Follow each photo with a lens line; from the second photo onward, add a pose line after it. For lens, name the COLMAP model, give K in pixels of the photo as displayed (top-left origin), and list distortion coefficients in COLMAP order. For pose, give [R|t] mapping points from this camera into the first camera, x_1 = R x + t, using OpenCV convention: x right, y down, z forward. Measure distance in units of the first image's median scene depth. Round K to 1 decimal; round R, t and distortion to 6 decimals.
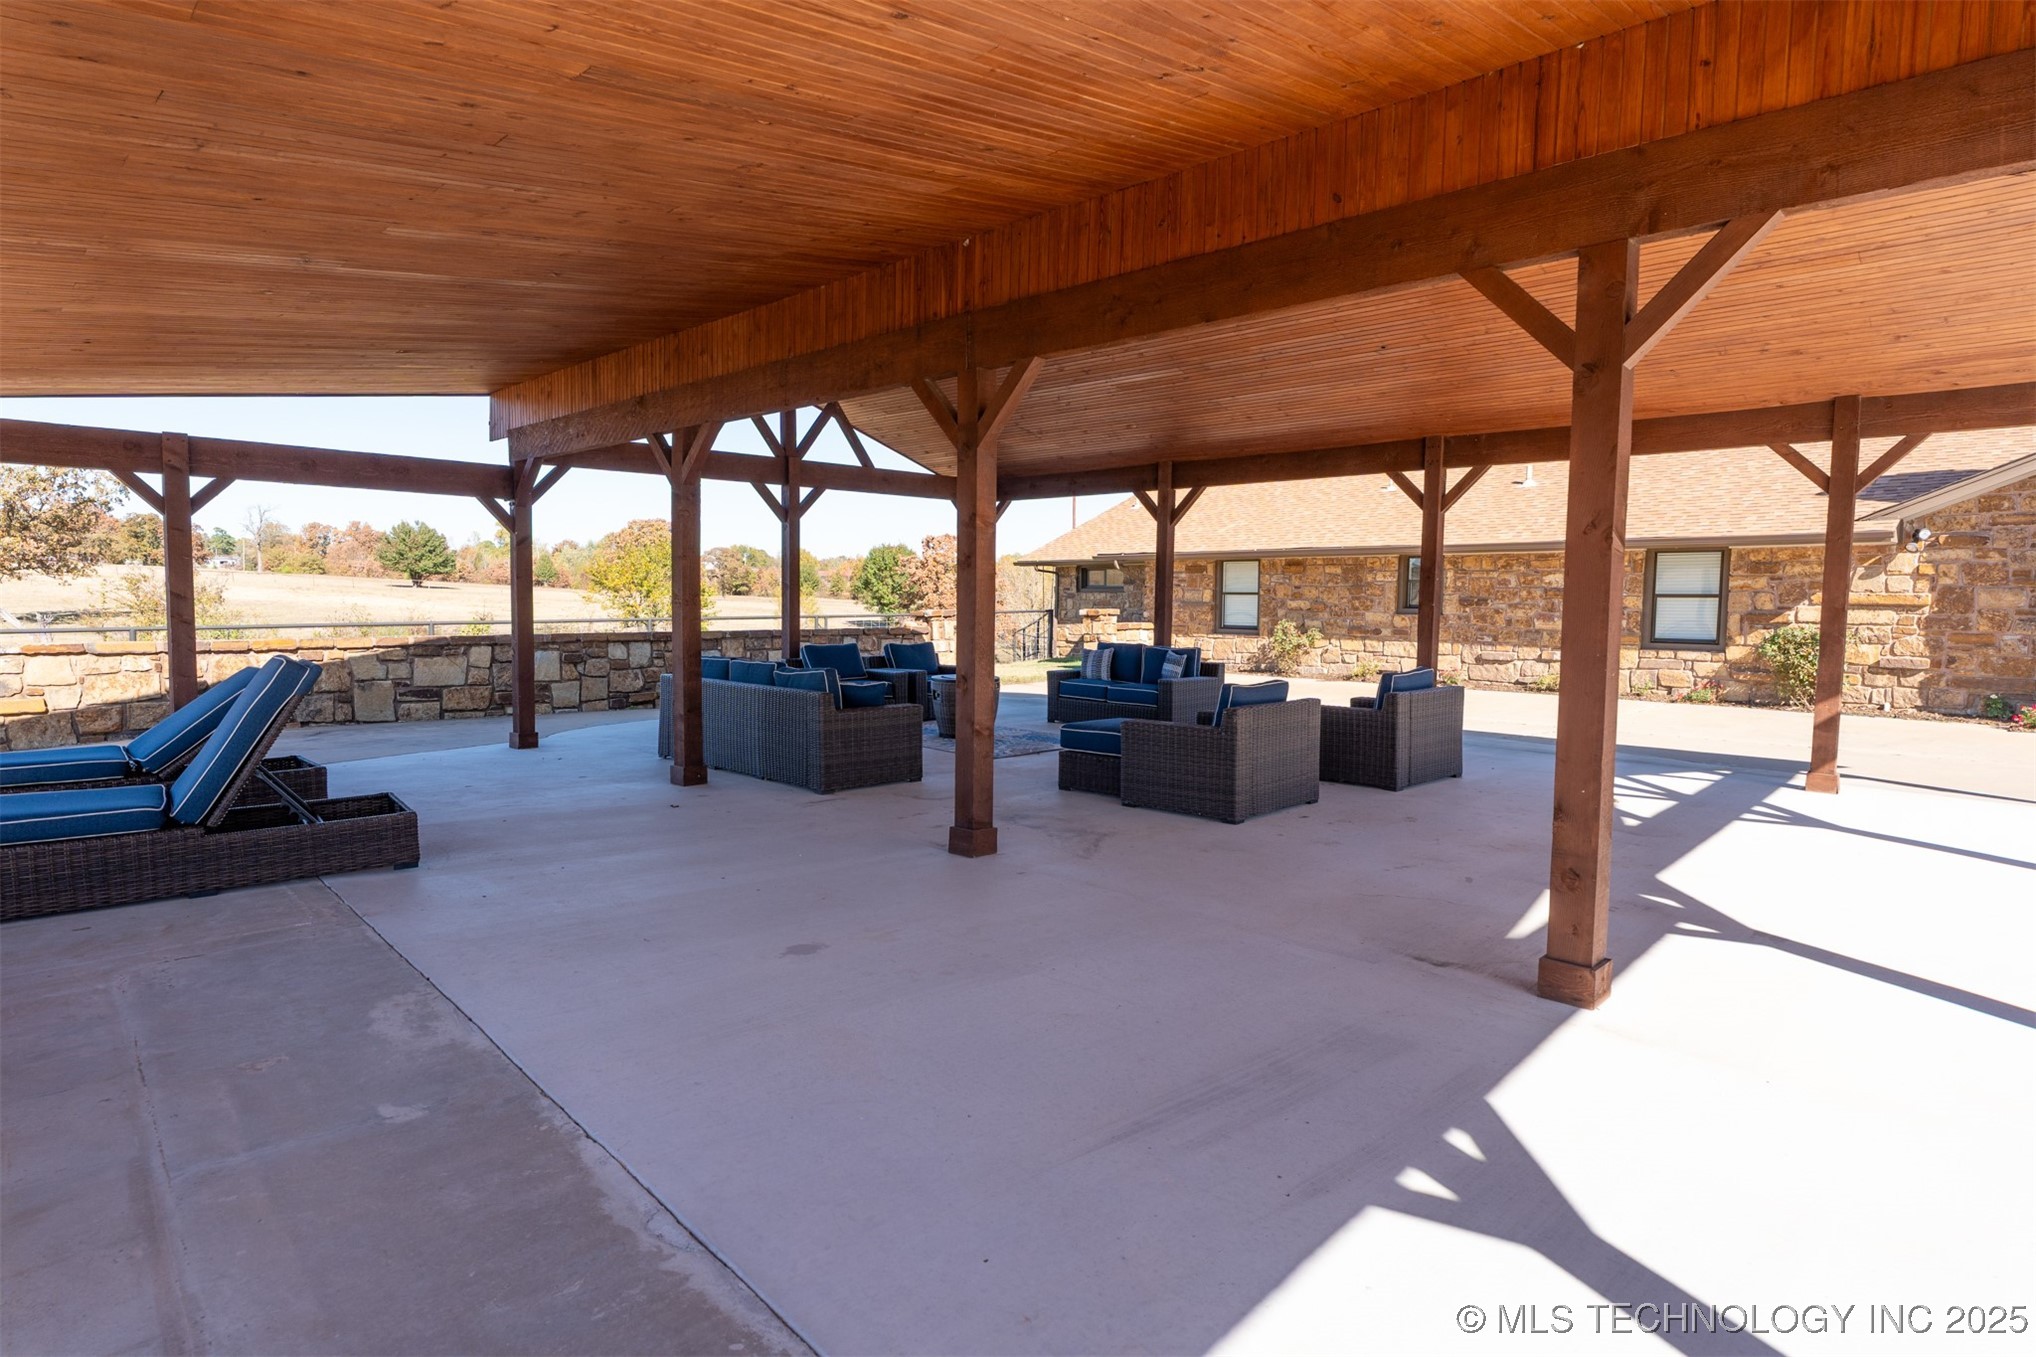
lens RADIAL K [[1091.4, 0, 1015.3], [0, 1091.4, 677.4], [0, 0, 1]] dist [-0.000887, -0.000019]
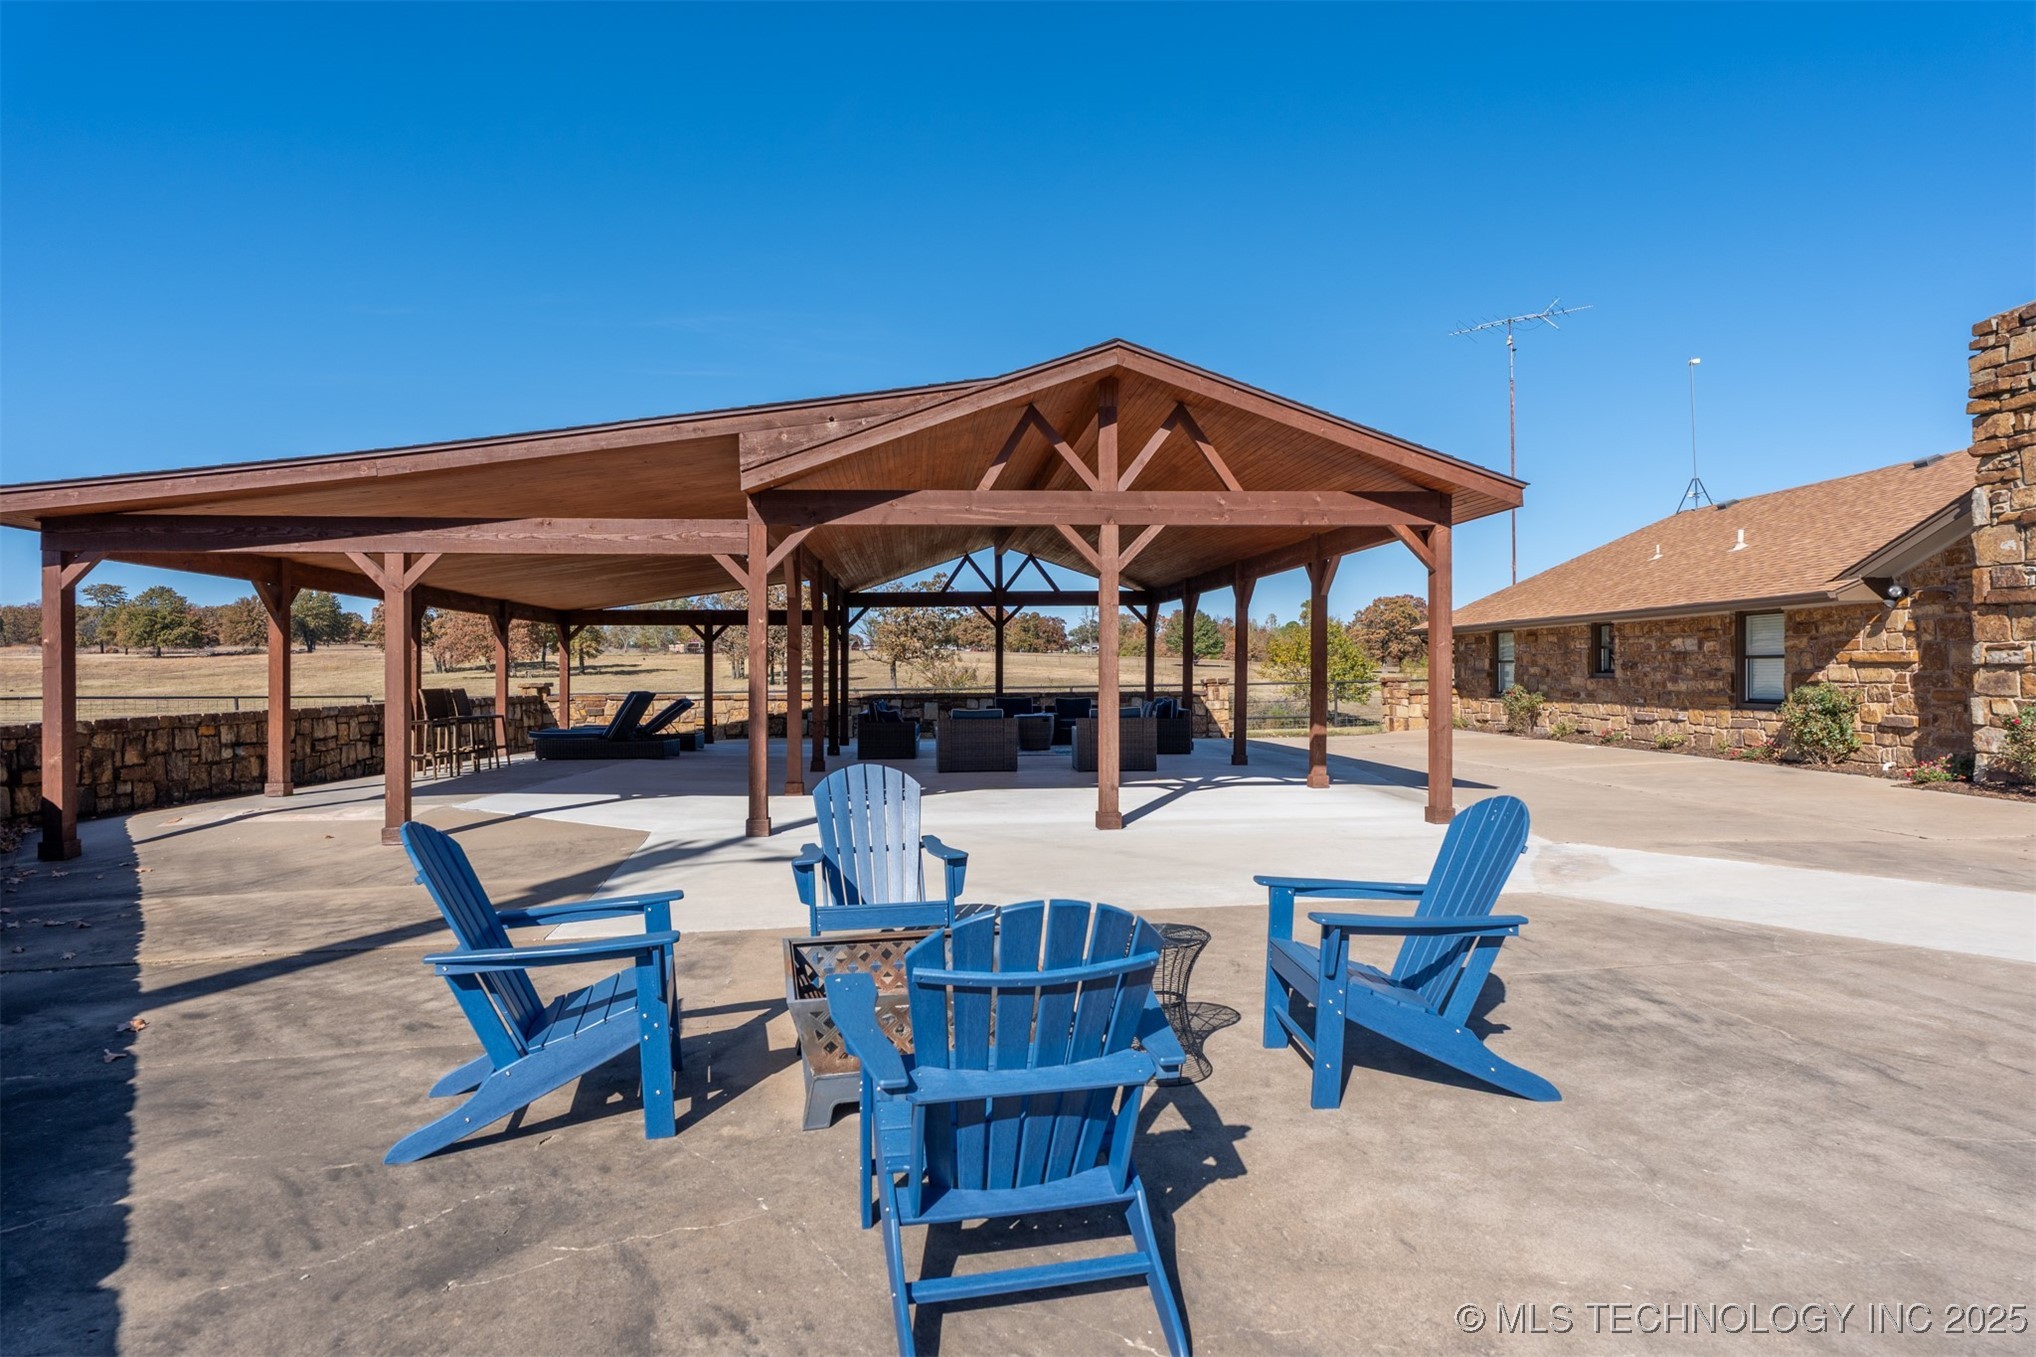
lens RADIAL K [[1166.6, 0, 1019.2], [0, 1166.6, 673.9], [0, 0, 1]] dist [0.000701, -0.000062]
pose [[0.744120, -0.012073, -0.667937, 0.854664], [-0.036621, 0.997596, -0.058829, 0.032070], [0.667042, 0.068236, 0.741889, -0.283195]]
